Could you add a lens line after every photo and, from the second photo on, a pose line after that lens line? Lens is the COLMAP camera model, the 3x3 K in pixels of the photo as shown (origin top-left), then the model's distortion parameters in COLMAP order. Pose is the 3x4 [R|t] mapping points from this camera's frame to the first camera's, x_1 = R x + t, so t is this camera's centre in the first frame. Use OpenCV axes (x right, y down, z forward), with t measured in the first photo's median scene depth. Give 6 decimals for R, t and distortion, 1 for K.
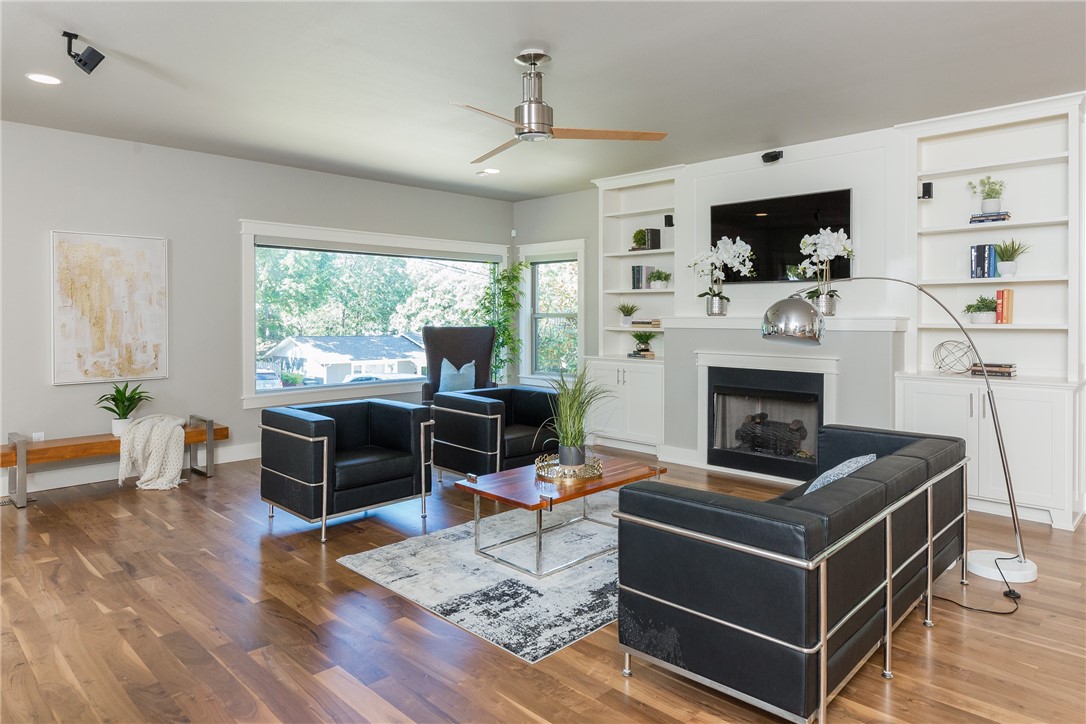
lens RADIAL K [[605.1, 0, 513.8], [0, 605.1, 324.7], [0, 0, 1]] dist [-0.001437, 0.000496]
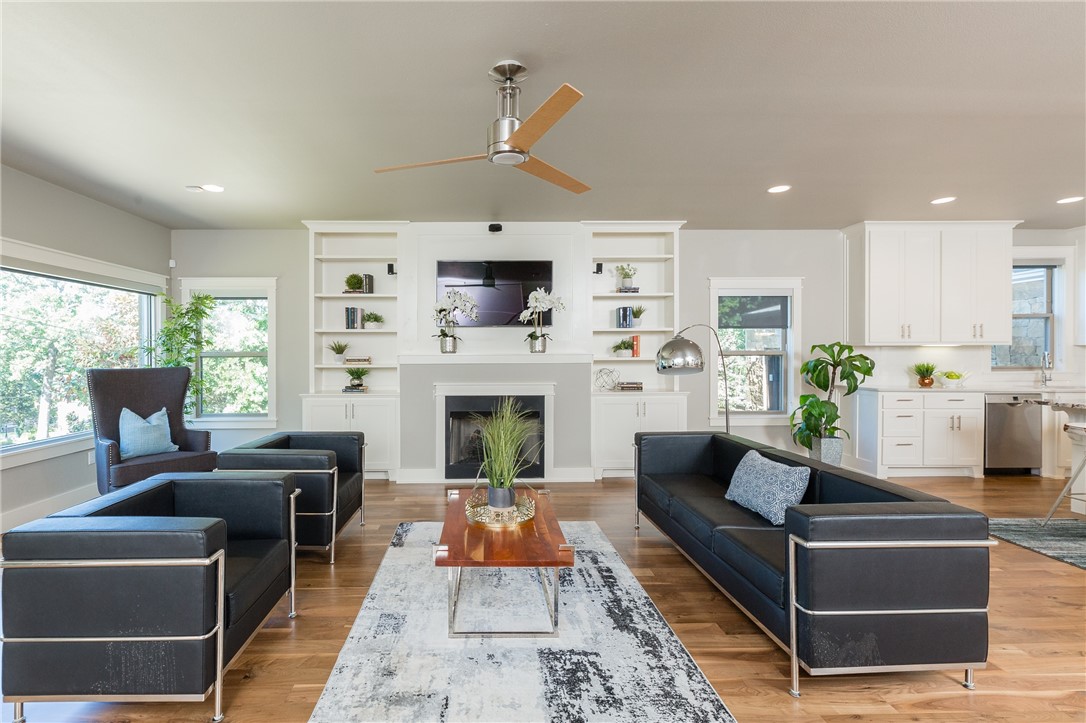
lens RADIAL K [[479.8, 0, 522.5], [0, 479.8, 357.9], [0, 0, 1]] dist [-0.001639, -0.000331]
pose [[0.722566, -0.012357, 0.691191, -0.252667], [0.016257, 0.999867, 0.000880, -0.004466], [-0.691111, 0.010600, 0.722671, 0.253534]]
